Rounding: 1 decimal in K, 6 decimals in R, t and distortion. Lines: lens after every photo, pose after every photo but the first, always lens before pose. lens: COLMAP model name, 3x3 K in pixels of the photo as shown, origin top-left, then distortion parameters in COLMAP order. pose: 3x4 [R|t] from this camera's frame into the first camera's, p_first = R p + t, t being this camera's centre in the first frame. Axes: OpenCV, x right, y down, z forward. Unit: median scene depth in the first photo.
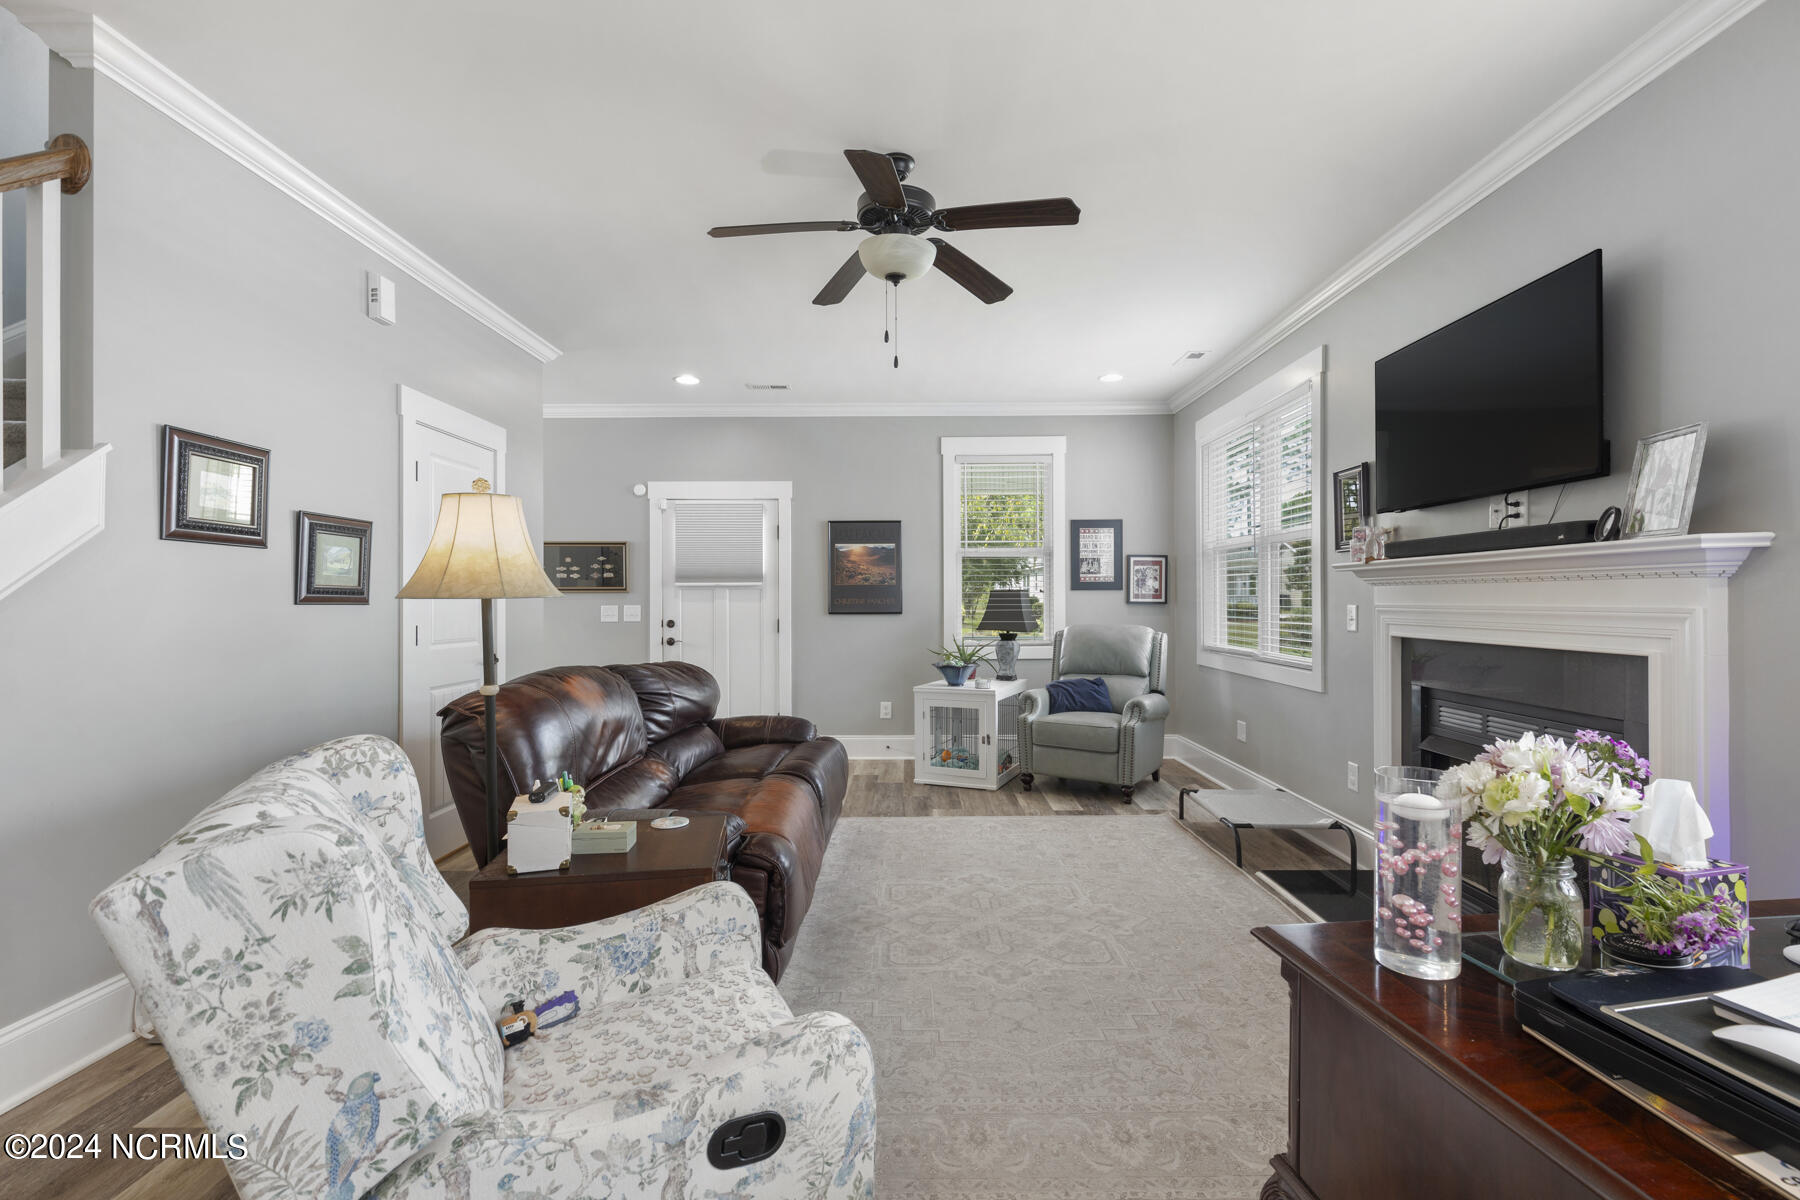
lens RADIAL K [[804.6, 0, 900.0], [0, 804.6, 600.0], [0, 0, 1]] dist [0.007749, -0.000926]
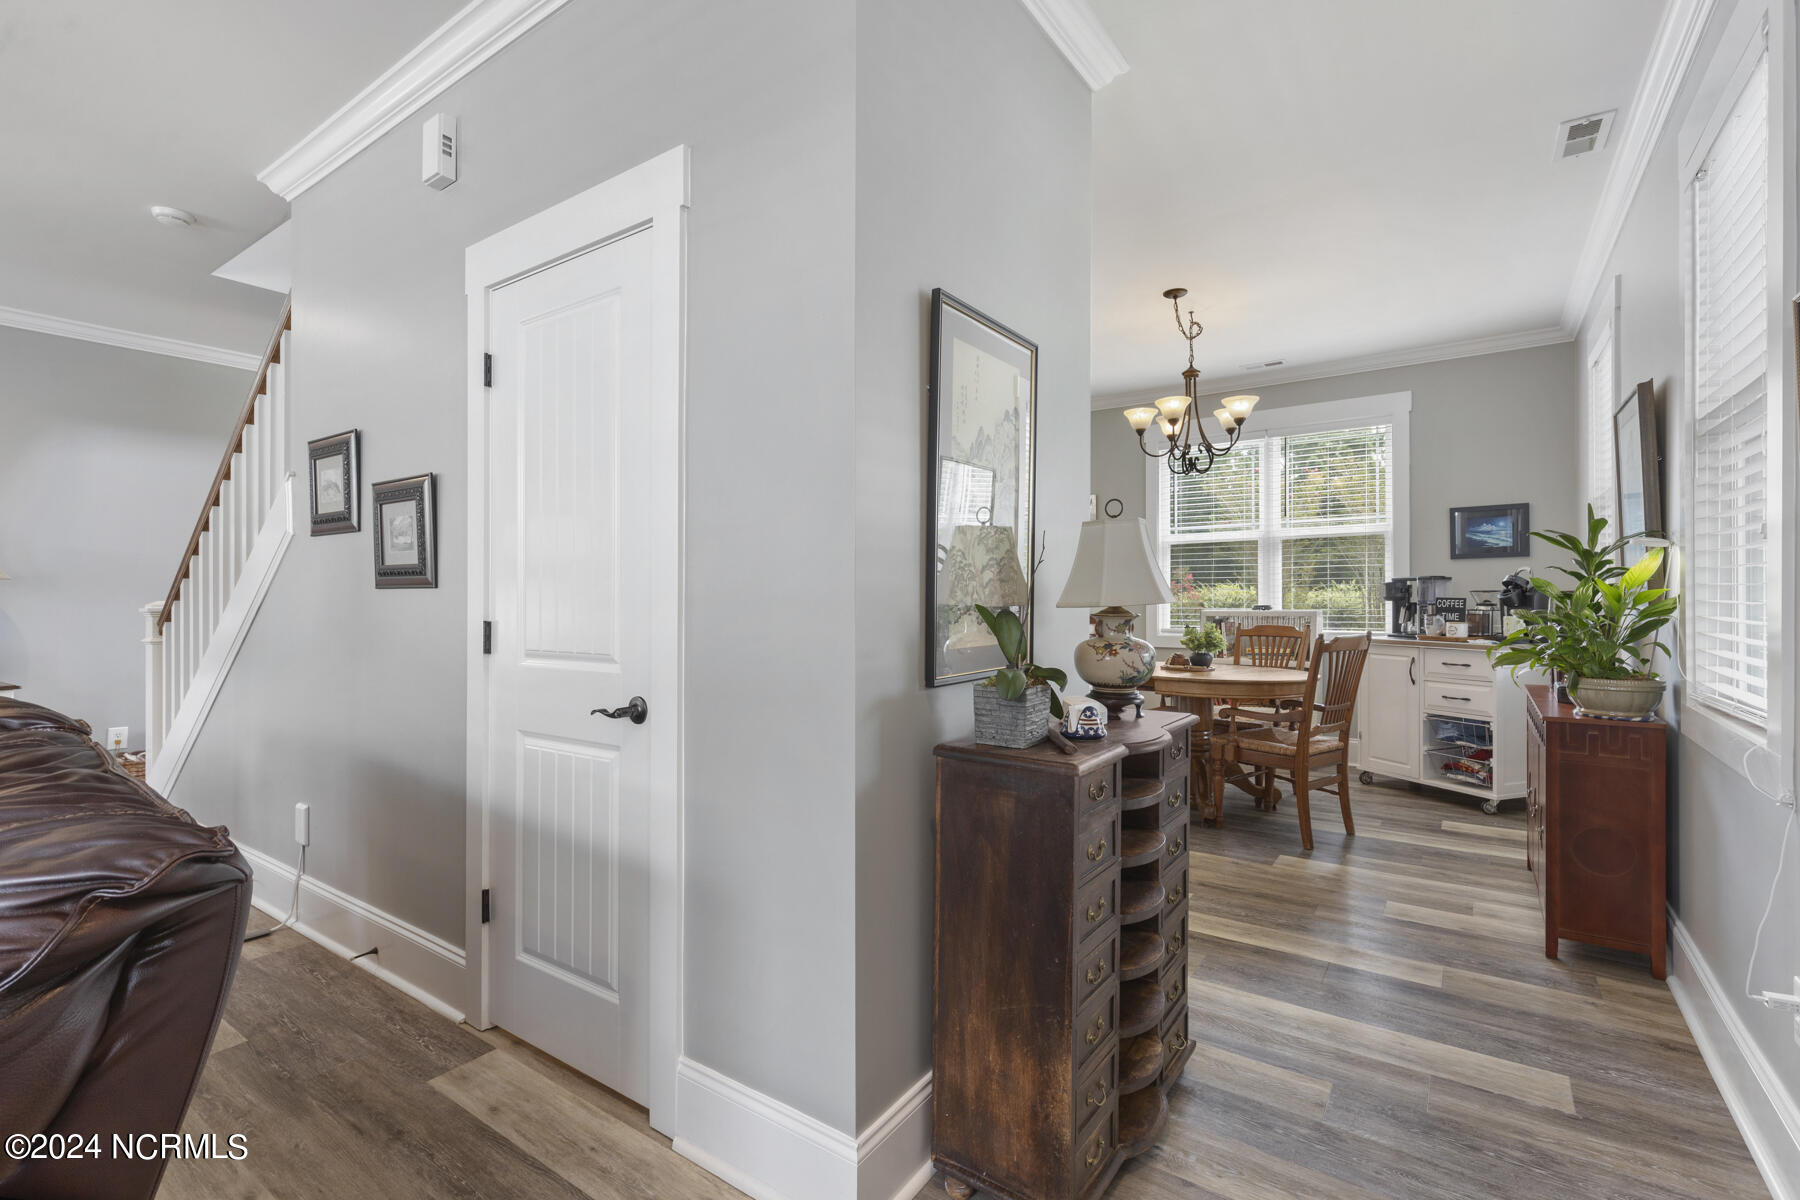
lens RADIAL K [[828.4, 0, 904.5], [0, 828.4, 594.1], [0, 0, 1]] dist [0.000354, -0.000372]
pose [[-0.563867, -0.004951, -0.825850, -0.416829], [0.006170, 0.999929, -0.010207, 0.032155], [0.825842, -0.010850, -0.563797, 2.624435]]
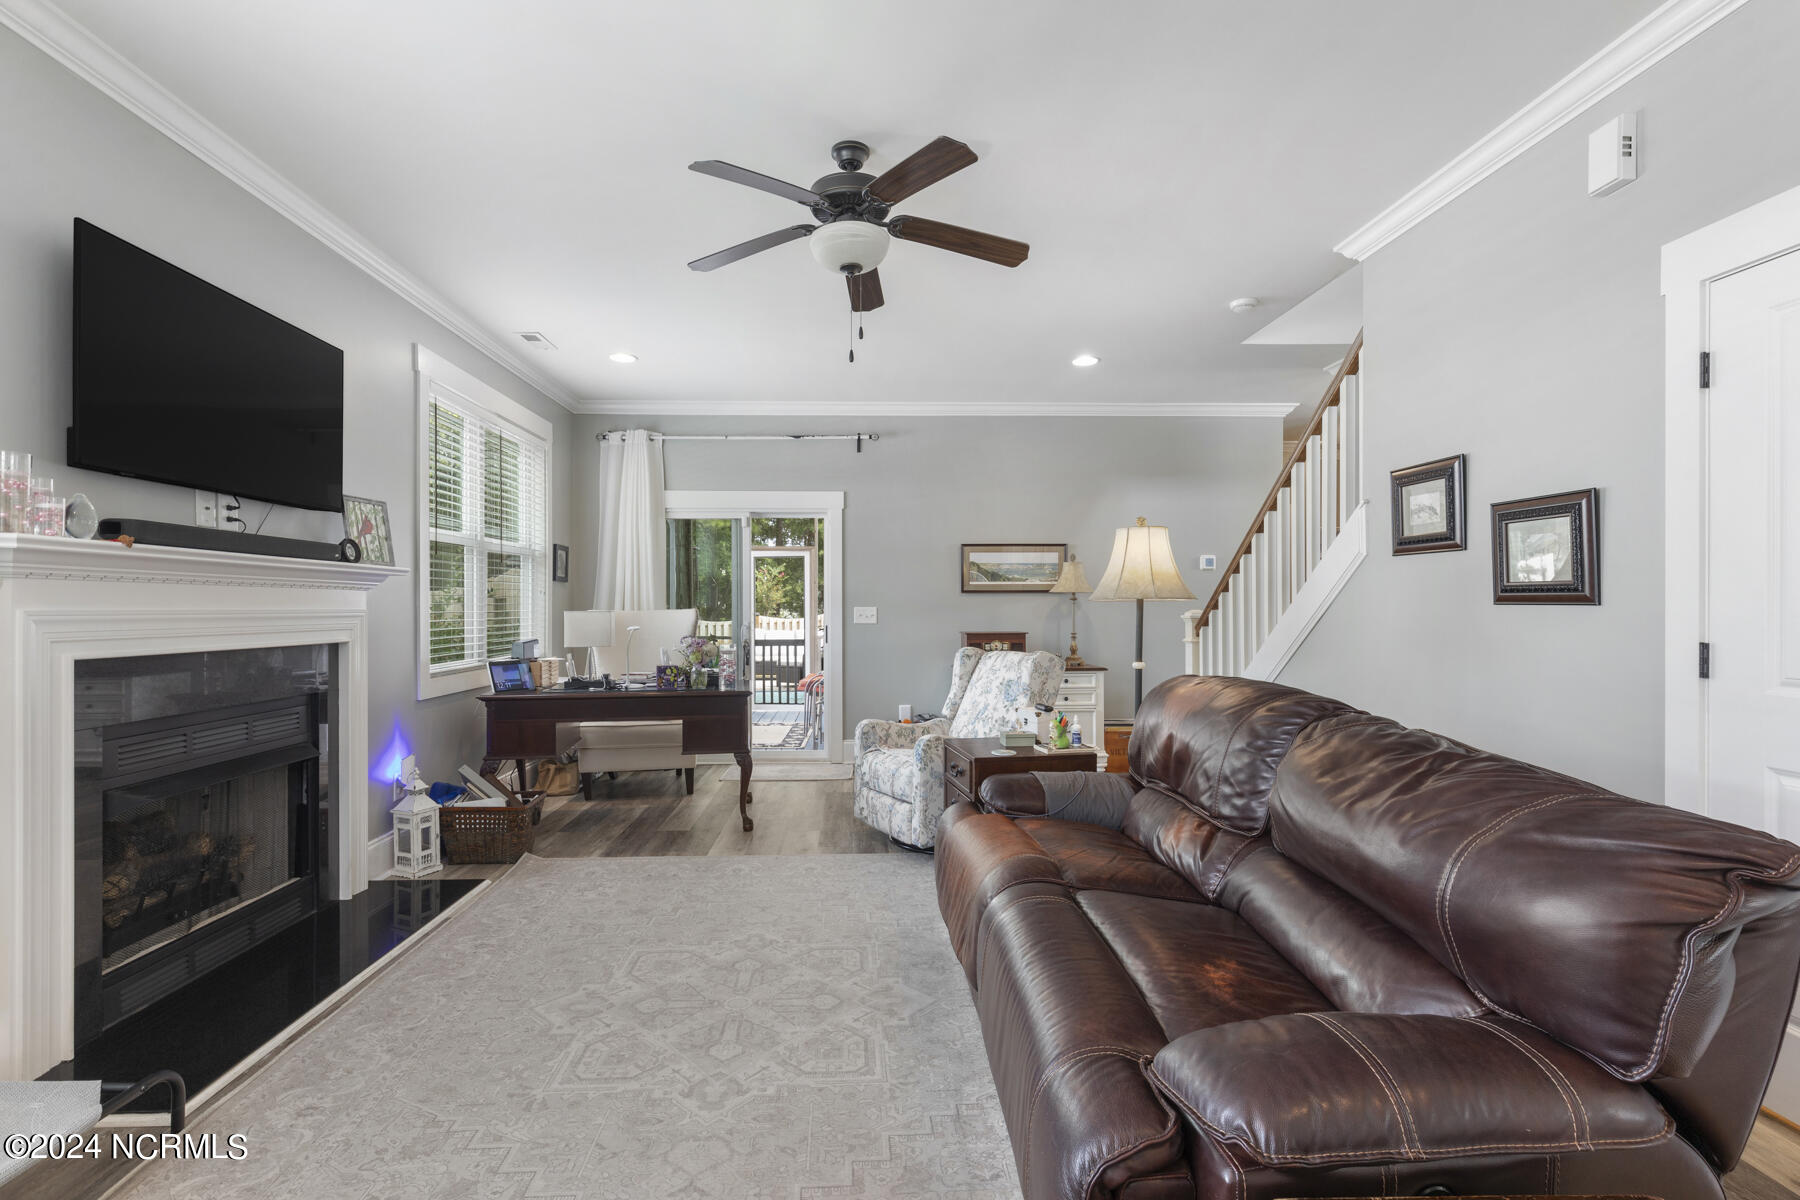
lens RADIAL K [[823.0, 0, 900.0], [0, 823.0, 600.0], [0, 0, 1]] dist [0.000235, 0.000009]
pose [[-0.997659, 0.002803, -0.068331, 0.008440], [0.003431, 0.999953, -0.009072, 0.008932], [0.068302, -0.009285, -0.997621, 2.494352]]
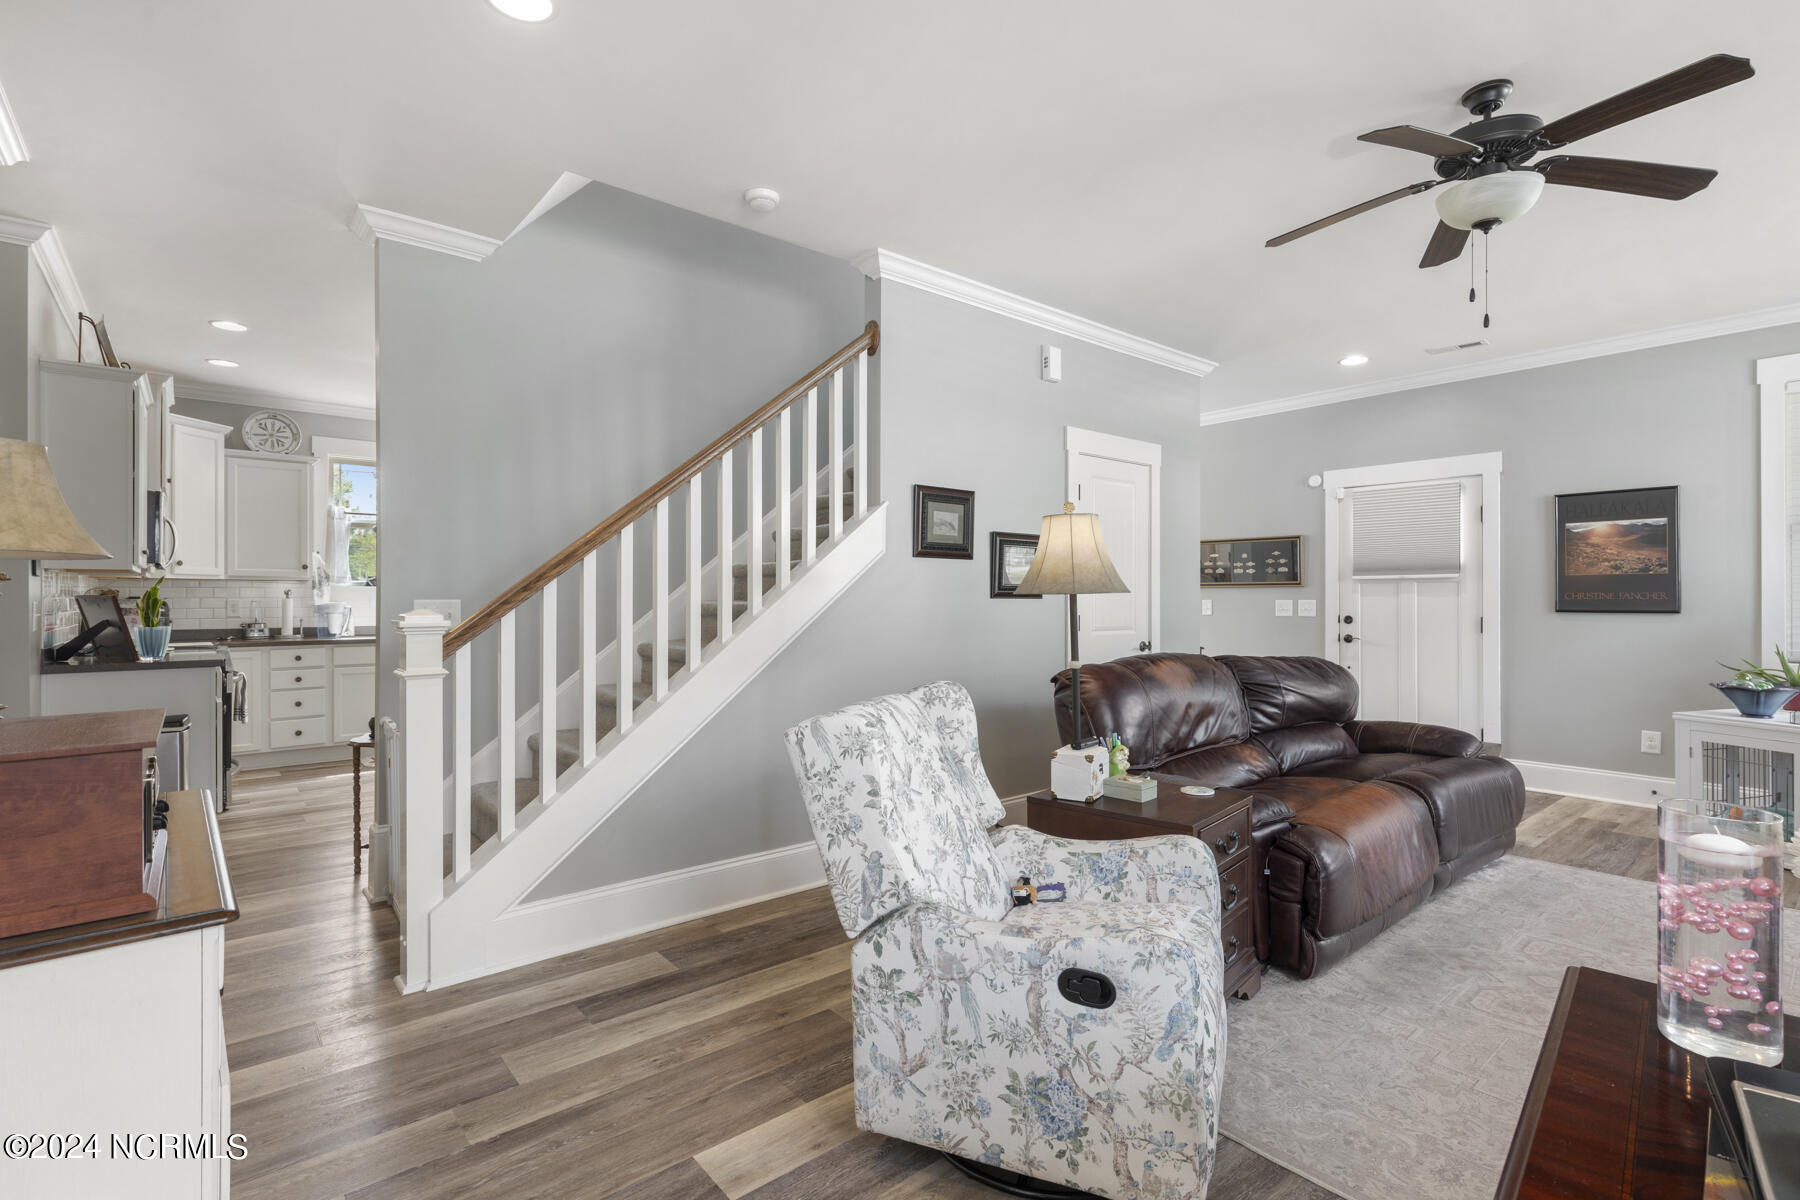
lens RADIAL K [[828.4, 0, 904.5], [0, 828.4, 594.1], [0, 0, 1]] dist [0.000354, -0.000372]
pose [[0.650484, -0.000652, -0.759520, 0.333858], [0.000585, 1.000000, -0.000358, -0.001200], [0.759520, -0.000212, 0.650484, -0.075243]]
